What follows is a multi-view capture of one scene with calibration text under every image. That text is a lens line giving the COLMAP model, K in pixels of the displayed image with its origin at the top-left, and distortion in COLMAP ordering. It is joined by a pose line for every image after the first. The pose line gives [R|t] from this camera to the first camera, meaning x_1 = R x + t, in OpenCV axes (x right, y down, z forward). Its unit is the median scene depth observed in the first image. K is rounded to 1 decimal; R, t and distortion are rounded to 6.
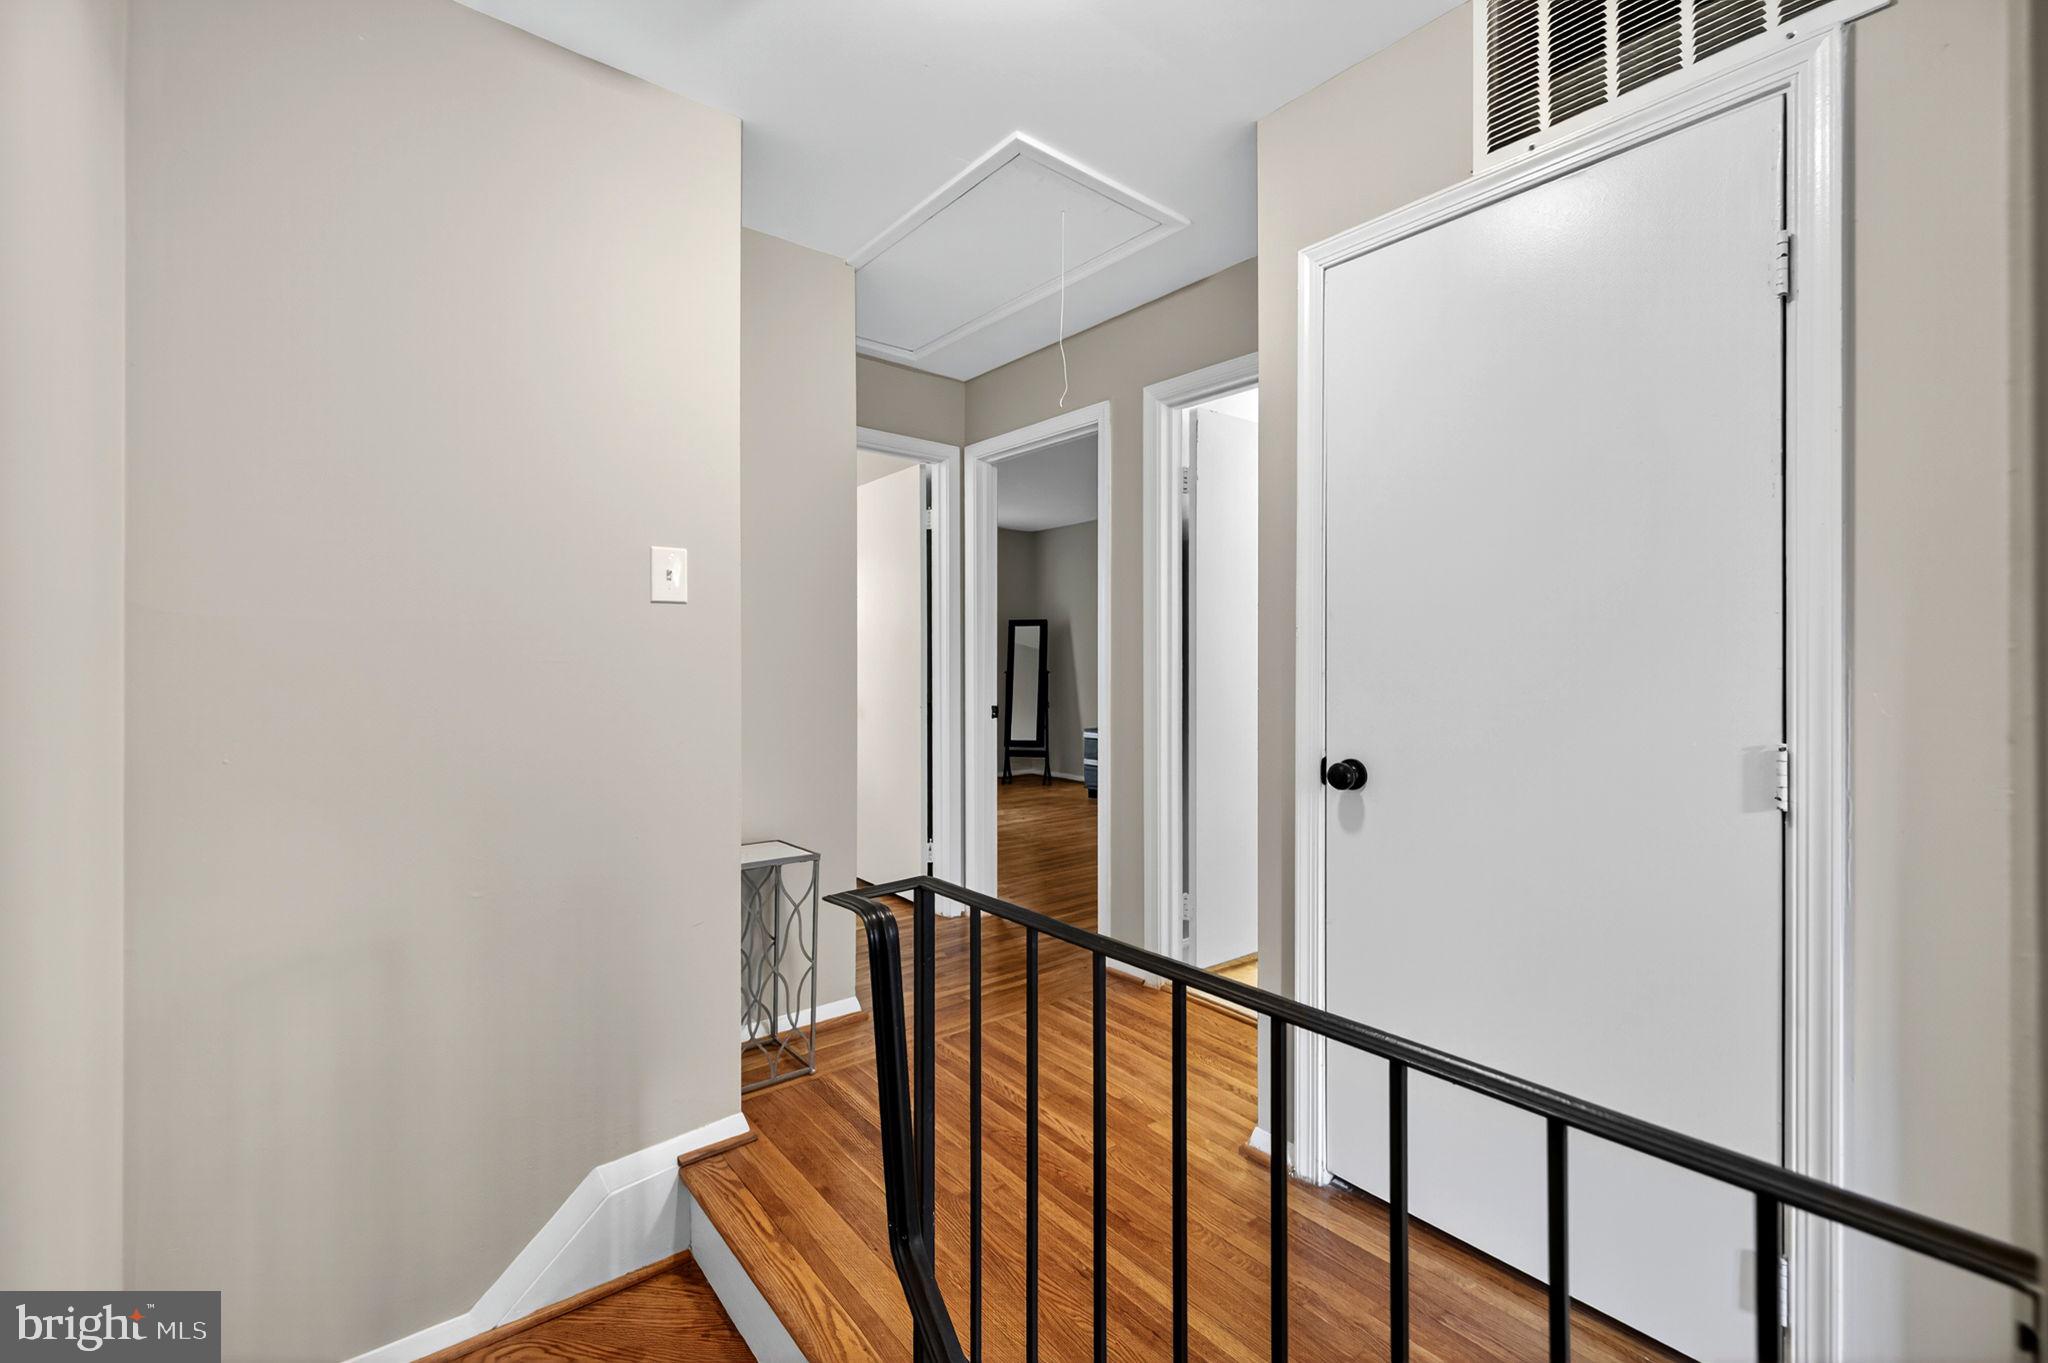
lens RADIAL K [[880.3, 0, 1003.2], [0, 880.3, 685.4], [0, 0, 1]] dist [0.001079, 0.000312]
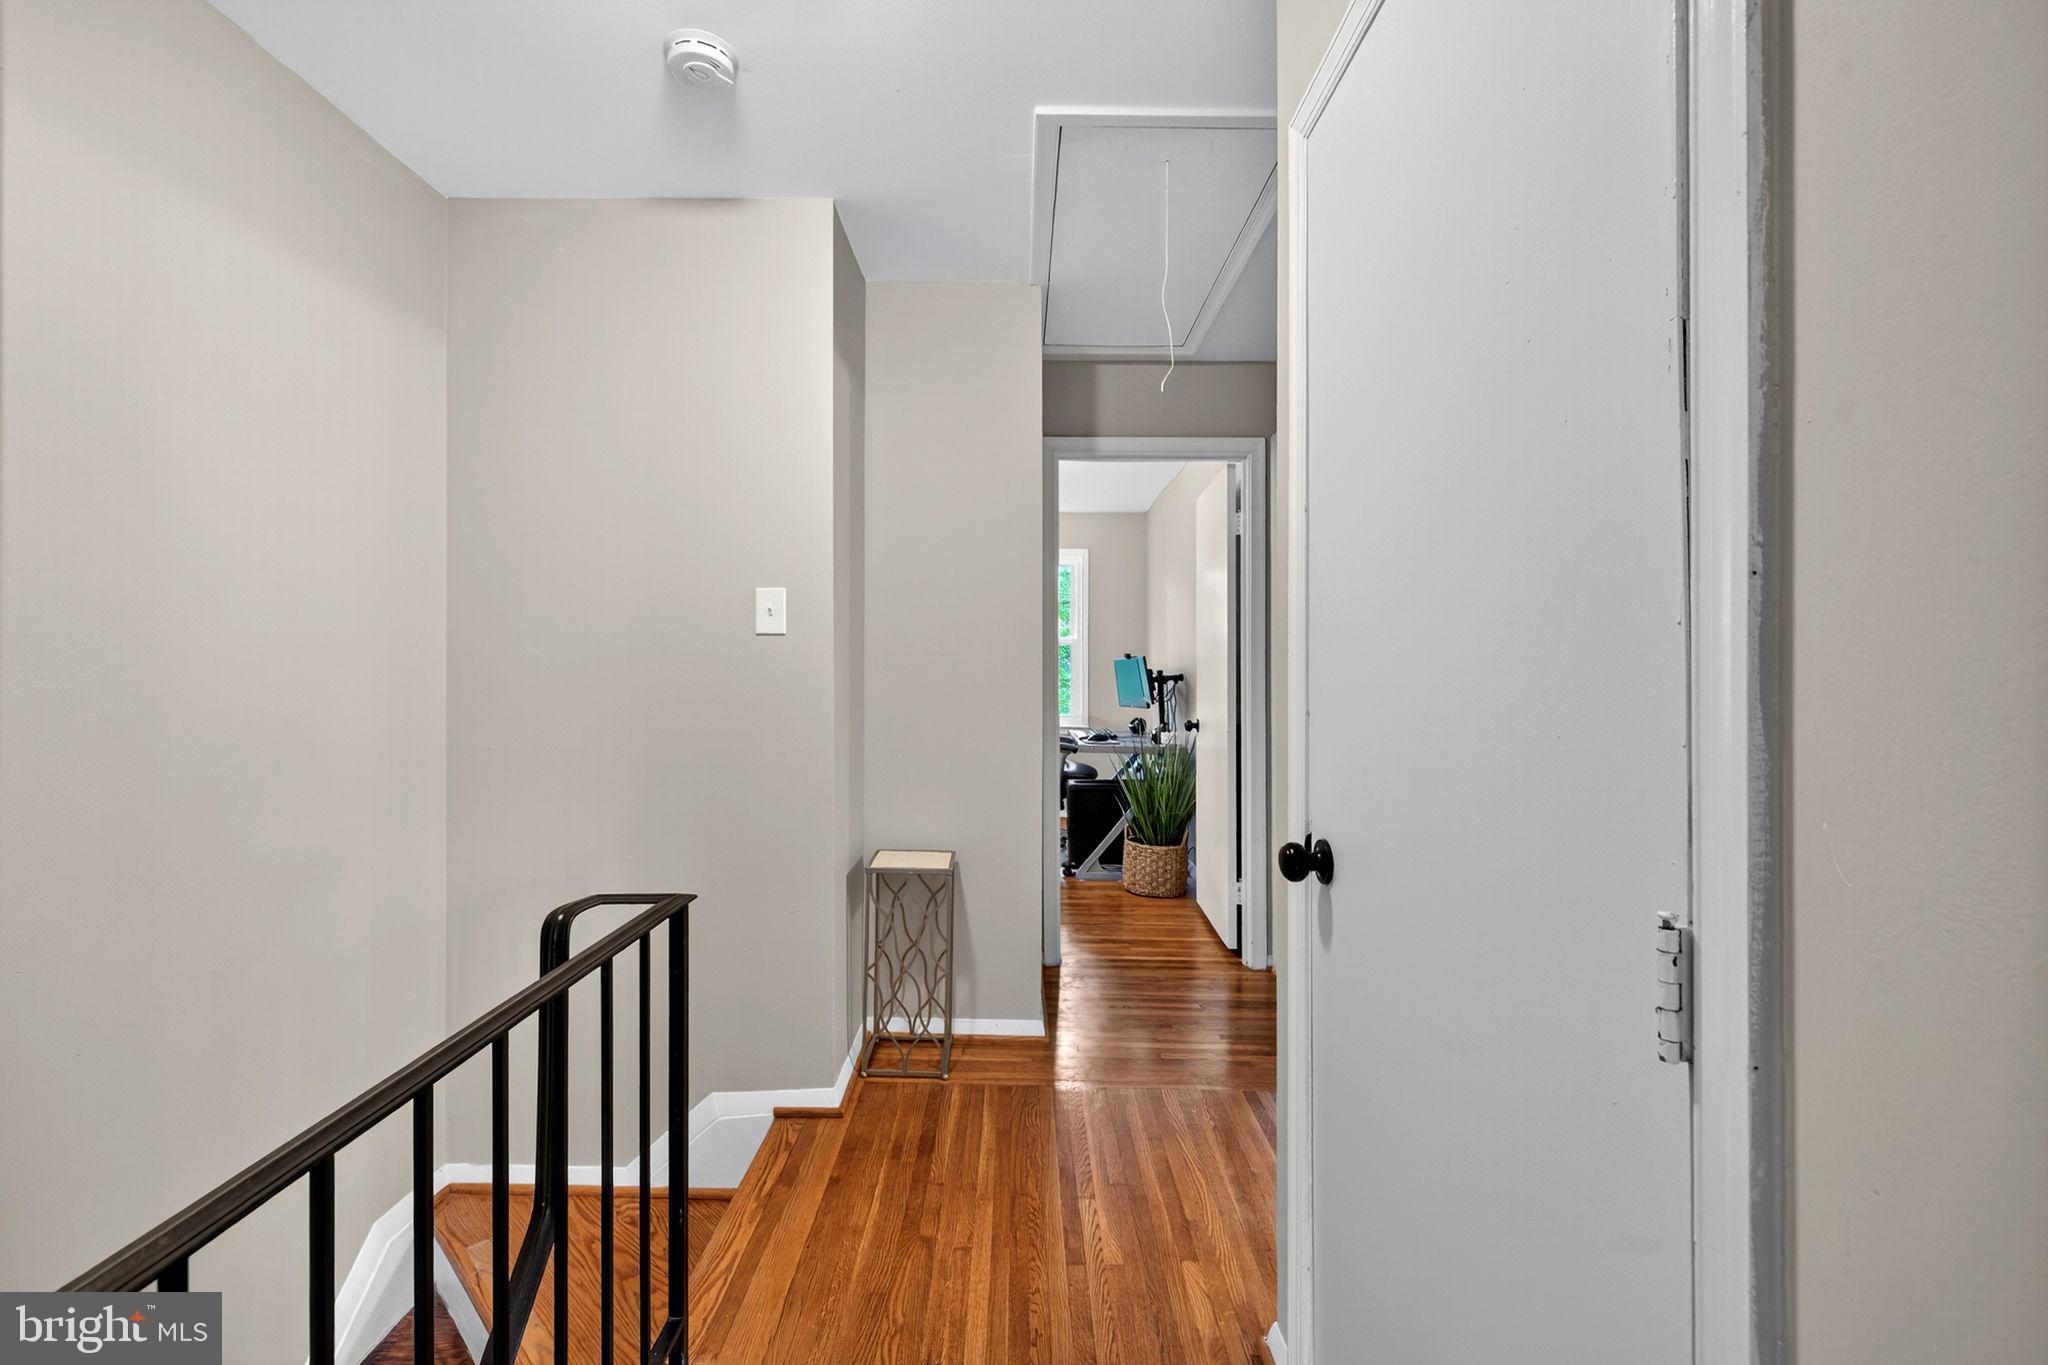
lens RADIAL K [[880.3, 0, 1003.2], [0, 880.3, 686.4], [0, 0, 1]] dist [0.001079, 0.000312]
pose [[0.752297, 0.011134, -0.658730, 0.593088], [-0.018707, 0.999815, -0.004465, -0.022957], [0.658559, 0.015682, 0.752366, 0.293733]]
